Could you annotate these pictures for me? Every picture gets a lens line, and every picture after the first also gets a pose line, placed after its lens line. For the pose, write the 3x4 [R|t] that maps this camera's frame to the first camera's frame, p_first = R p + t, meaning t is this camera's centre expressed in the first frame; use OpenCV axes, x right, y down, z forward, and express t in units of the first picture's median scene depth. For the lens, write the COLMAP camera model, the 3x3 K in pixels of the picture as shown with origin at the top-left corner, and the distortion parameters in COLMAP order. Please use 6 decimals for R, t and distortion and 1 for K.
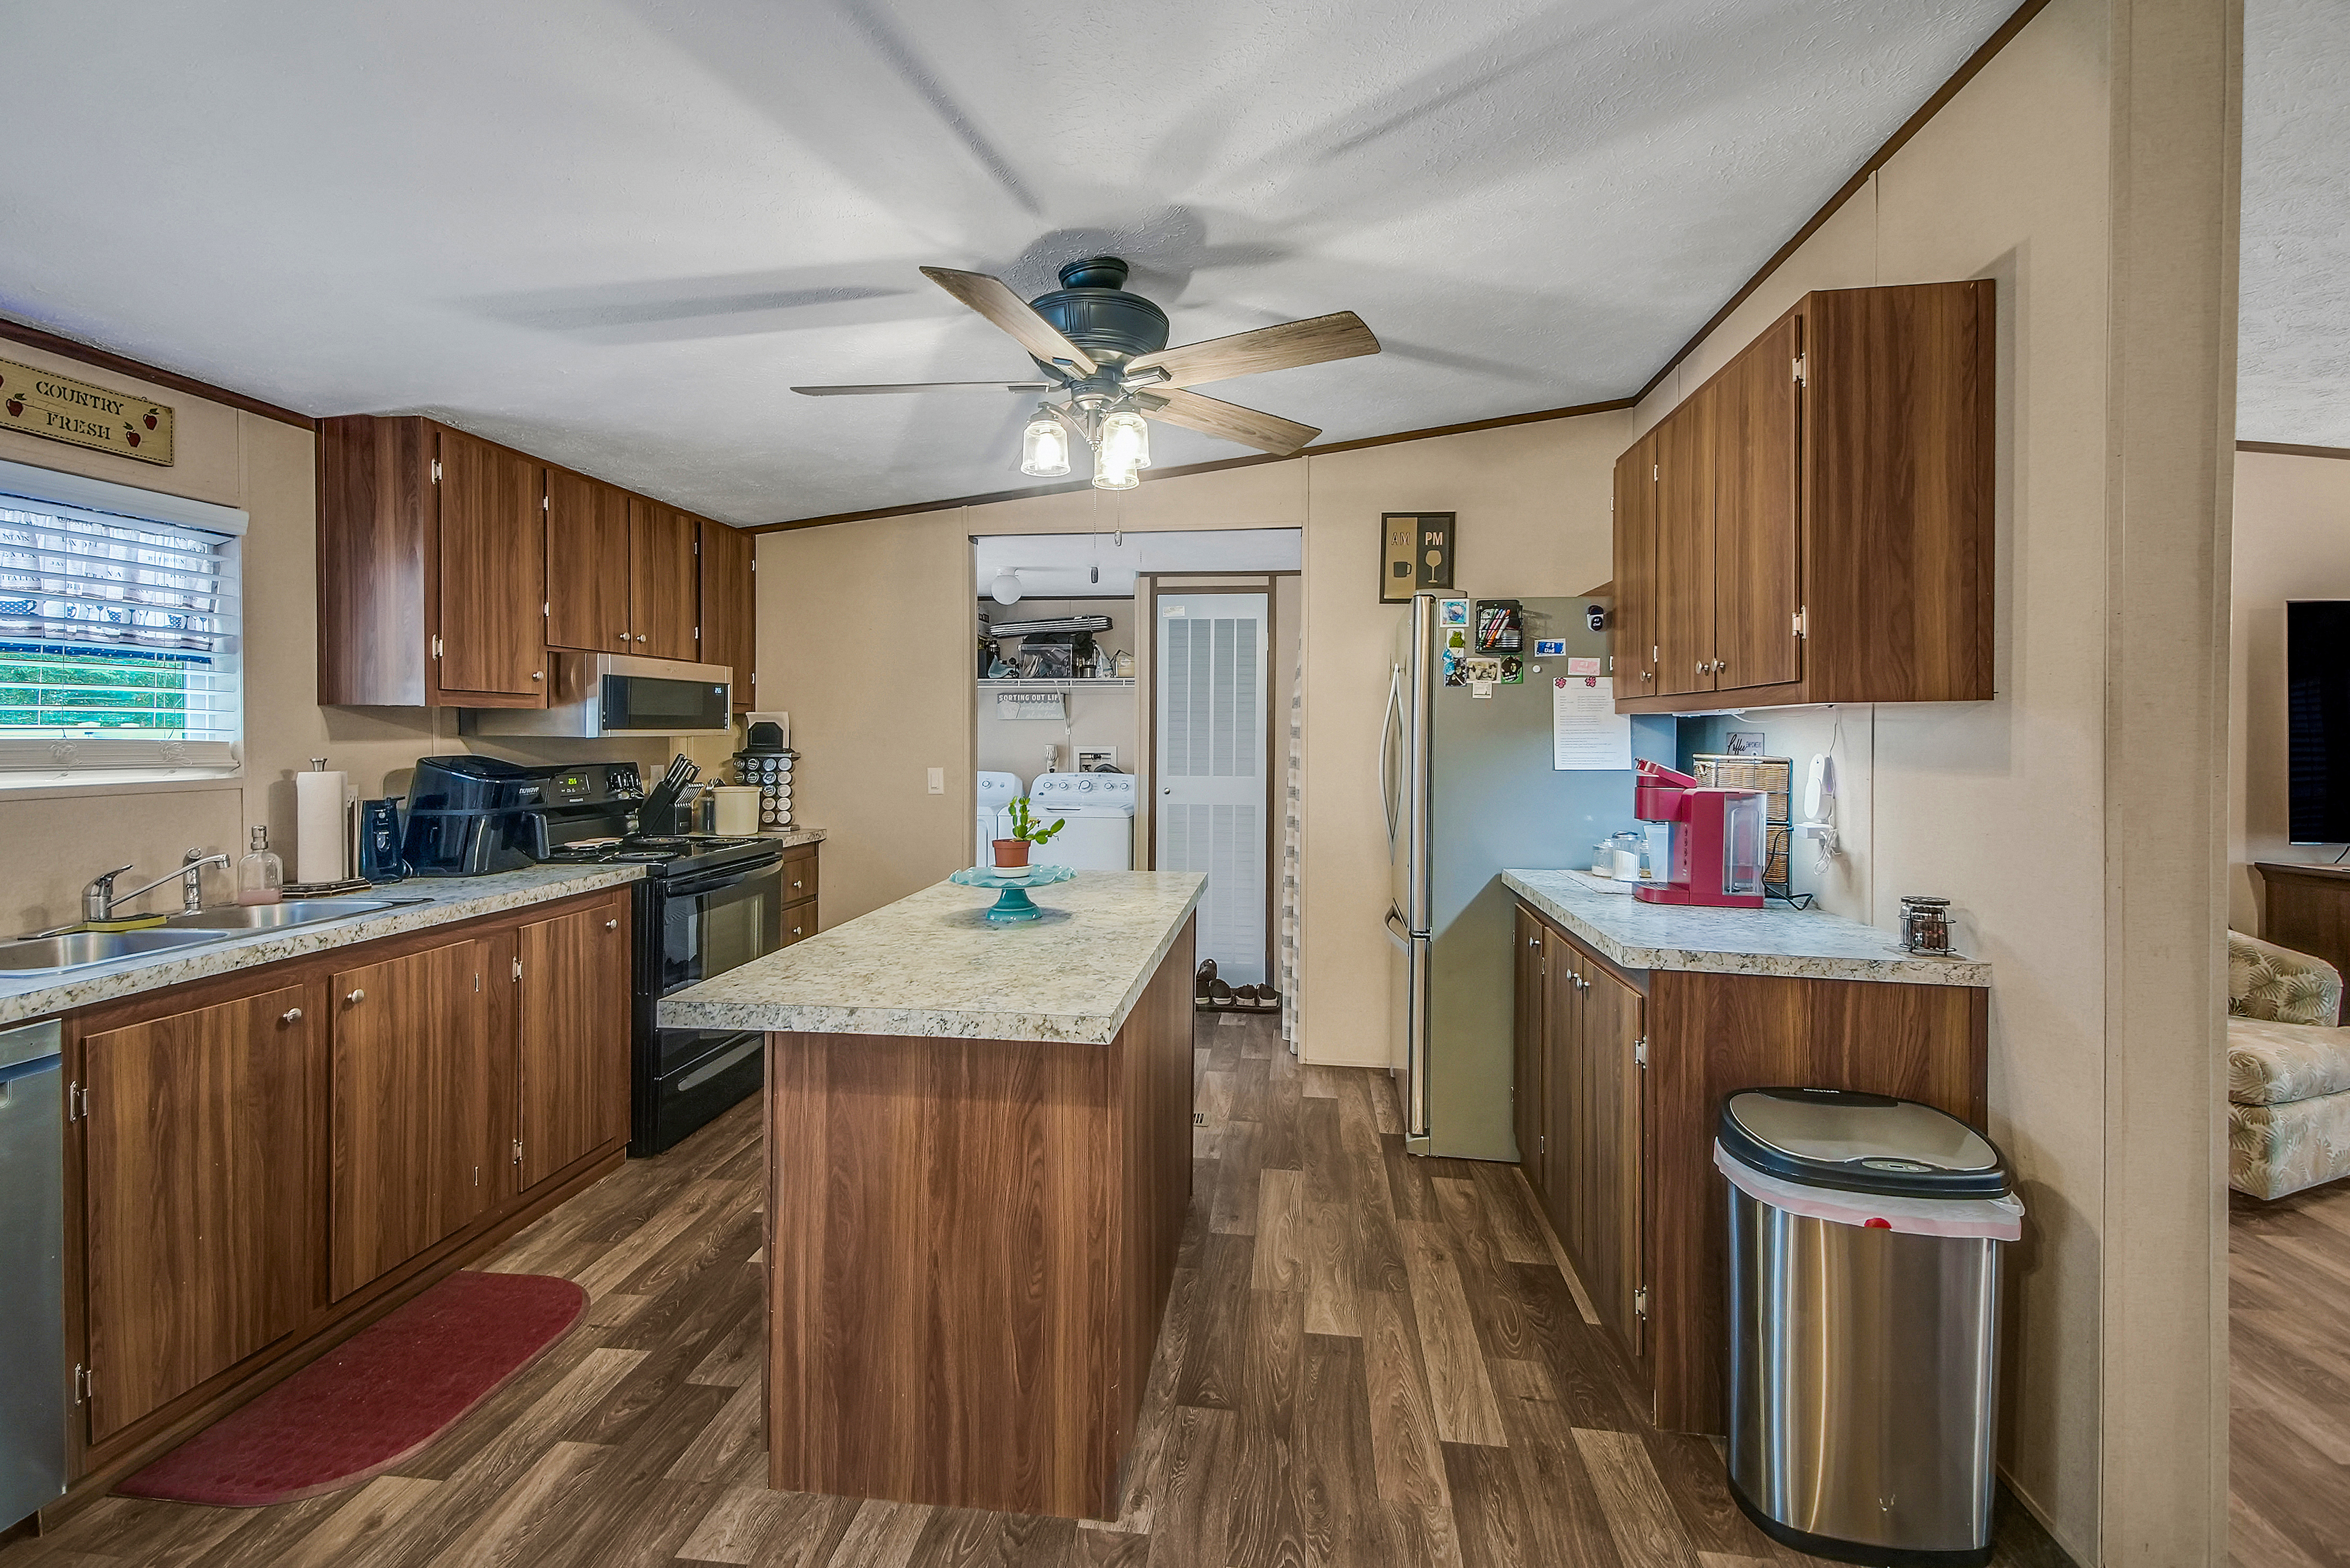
lens RADIAL K [[1058.5, 0, 1167.2], [0, 1058.5, 738.9], [0, 0, 1]] dist [0.055345, -0.027202]
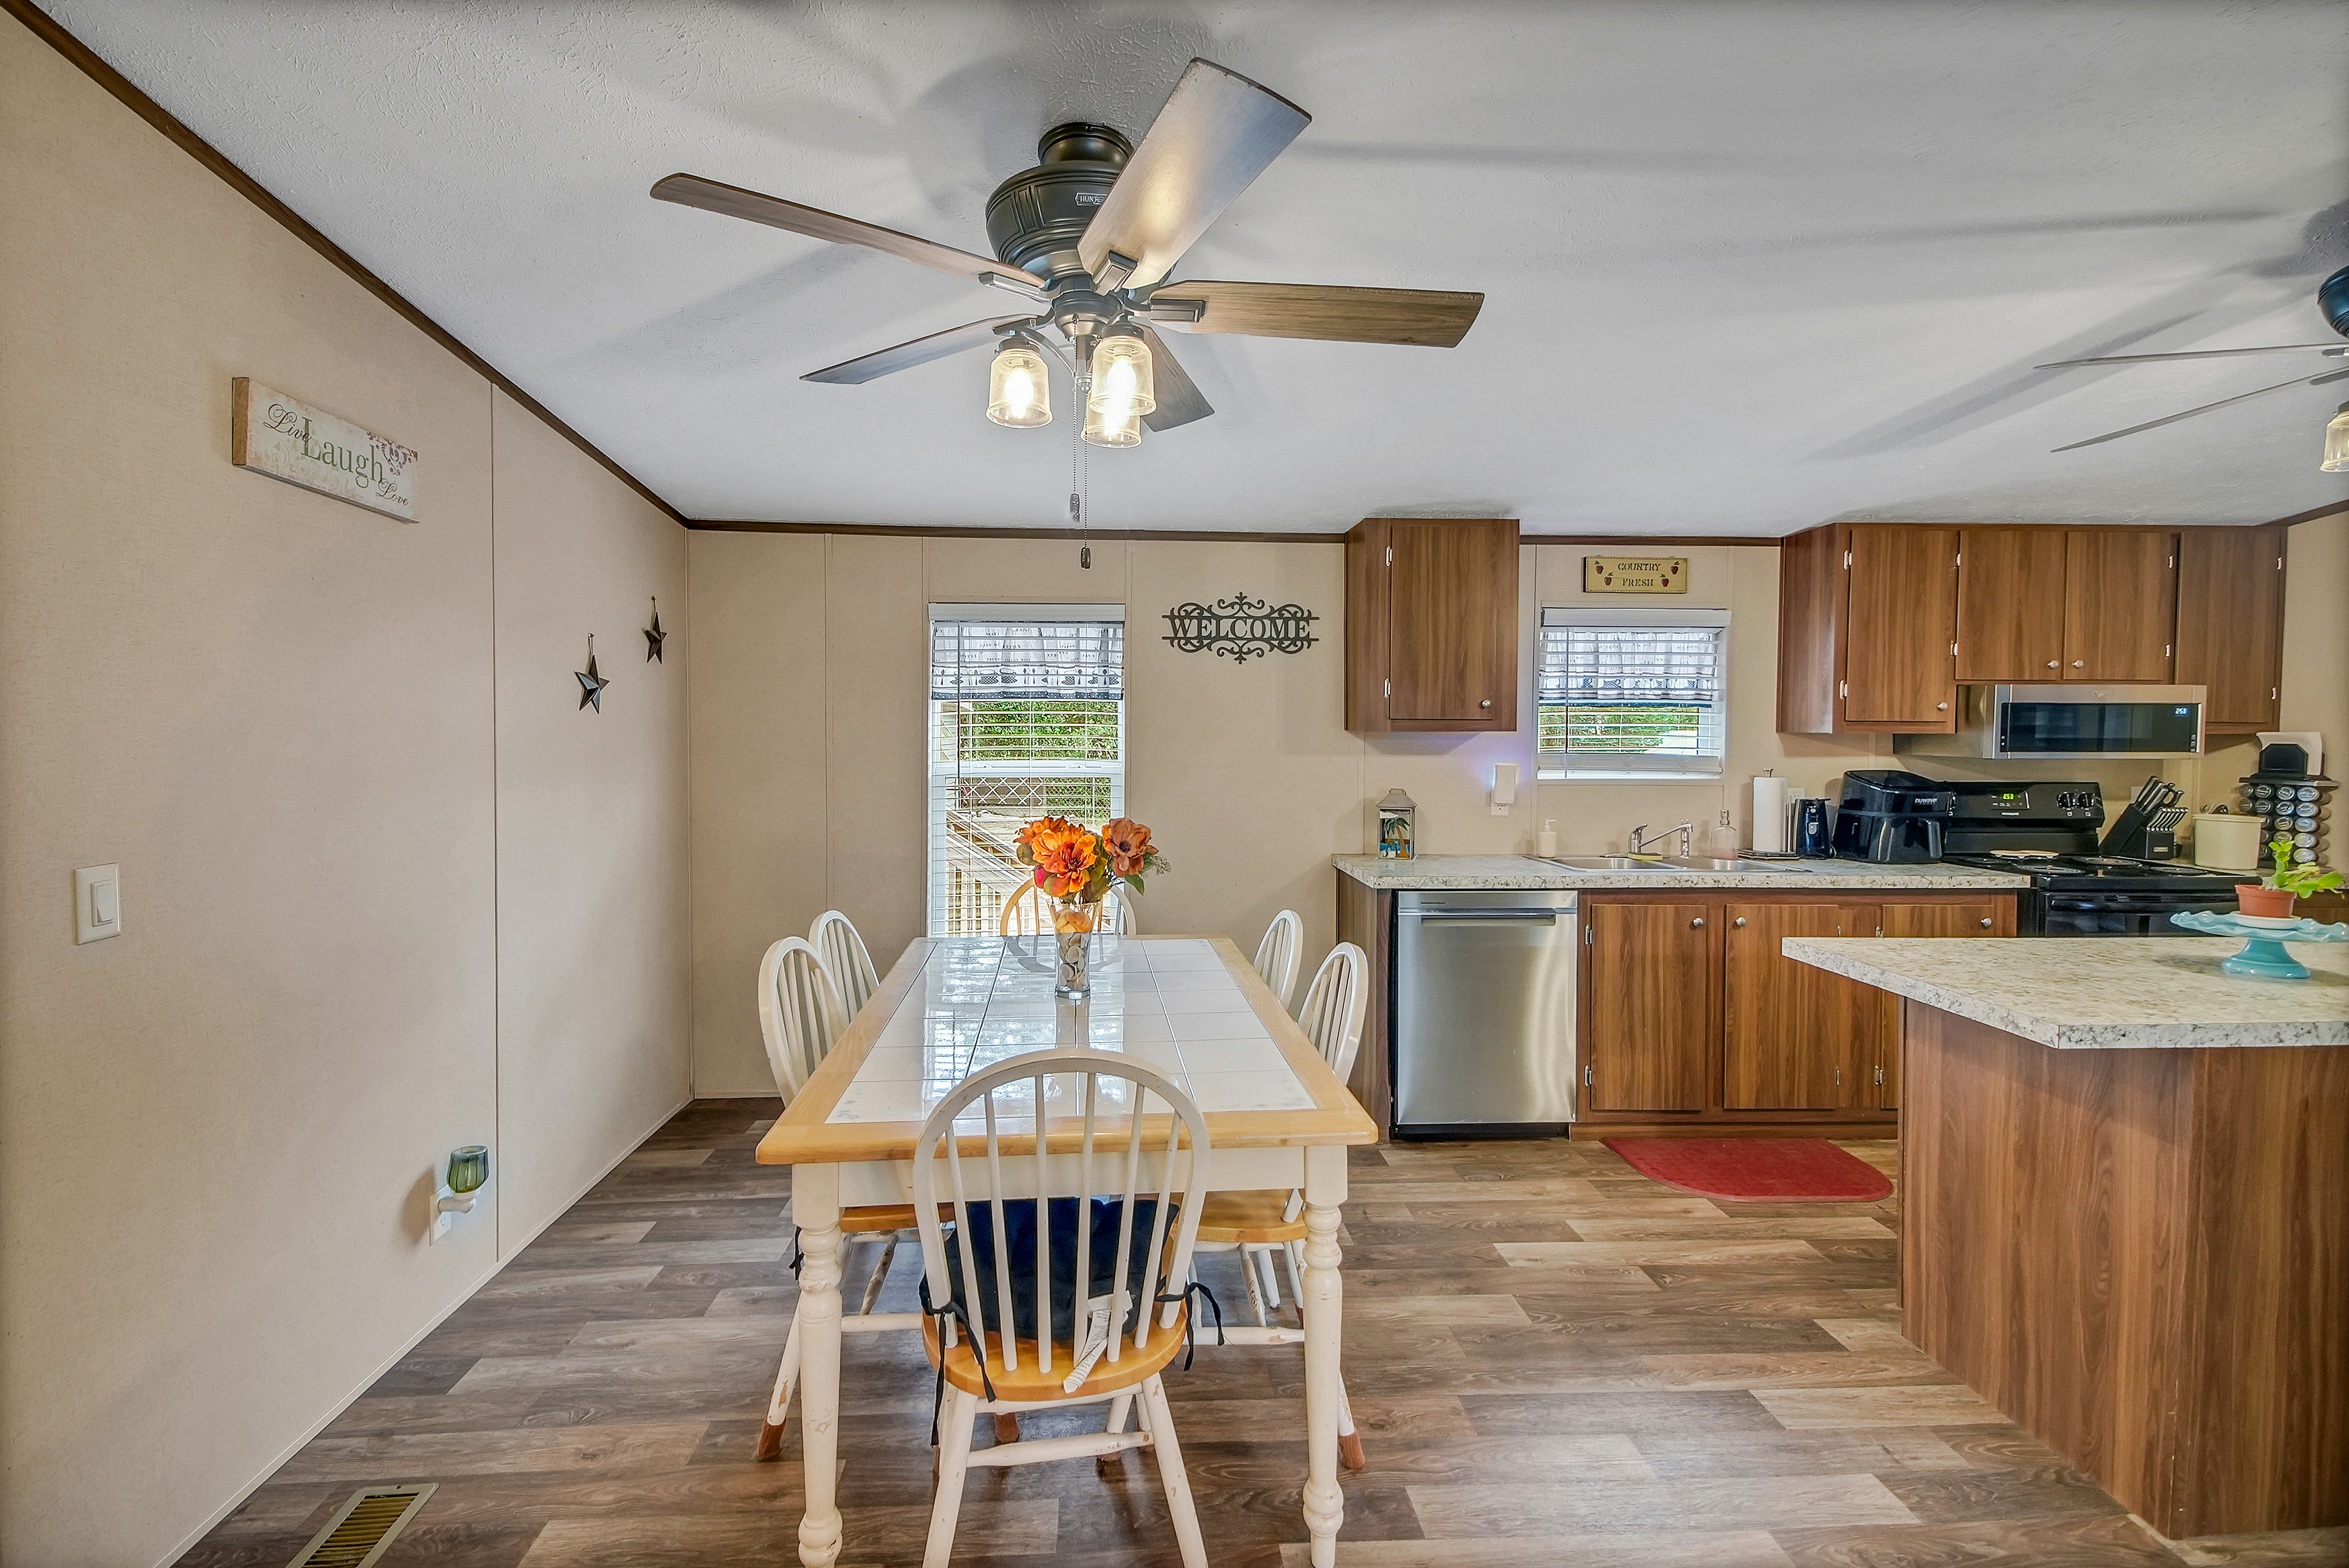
lens RADIAL K [[1034.5, 0, 1159.1], [0, 1034.5, 750.9], [0, 0, 1]] dist [0.053168, -0.024708]
pose [[0.183373, 0.021819, -0.982801, 0.503802], [-0.012450, 0.999725, 0.019871, -0.025443], [0.982965, 0.008592, 0.183594, -0.094875]]
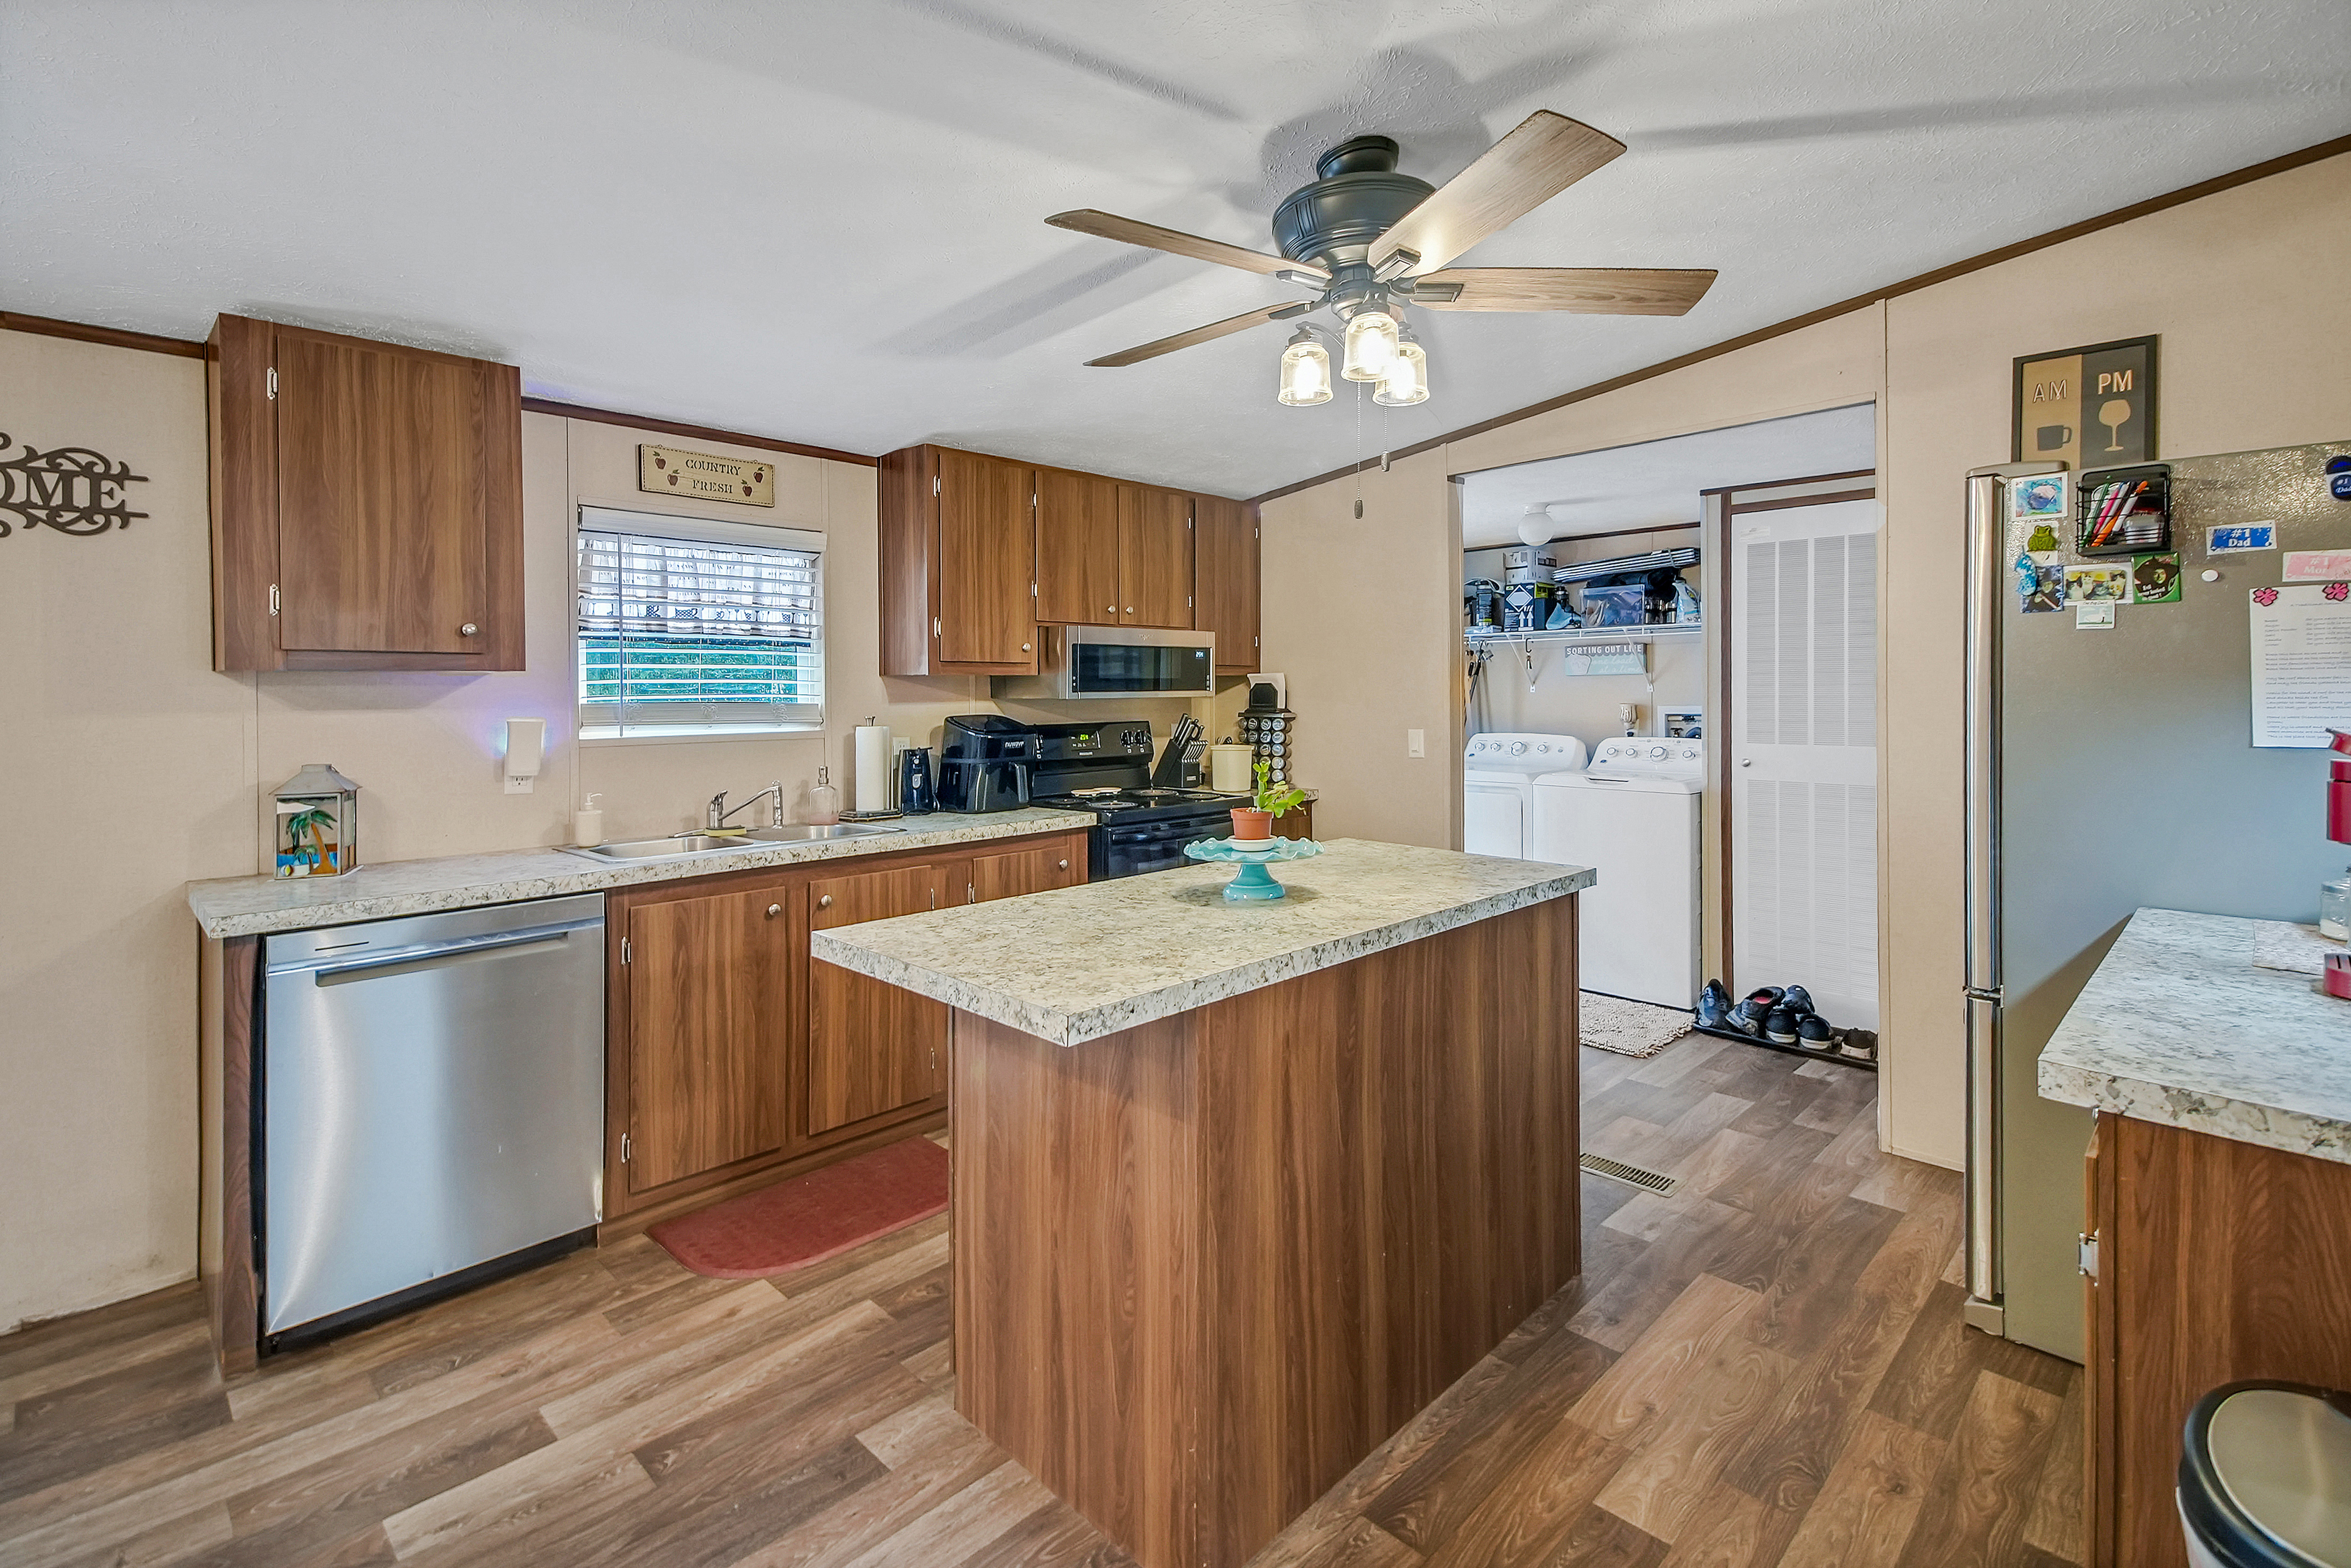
lens RADIAL K [[1081.7, 0, 1173.8], [0, 1081.7, 691.7], [0, 0, 1]] dist [0.051083, -0.023199]
pose [[0.790920, -0.009204, -0.611850, 0.322850], [0.005659, 0.999954, -0.007727, 0.000341], [0.611893, 0.002649, 0.790936, 0.193127]]
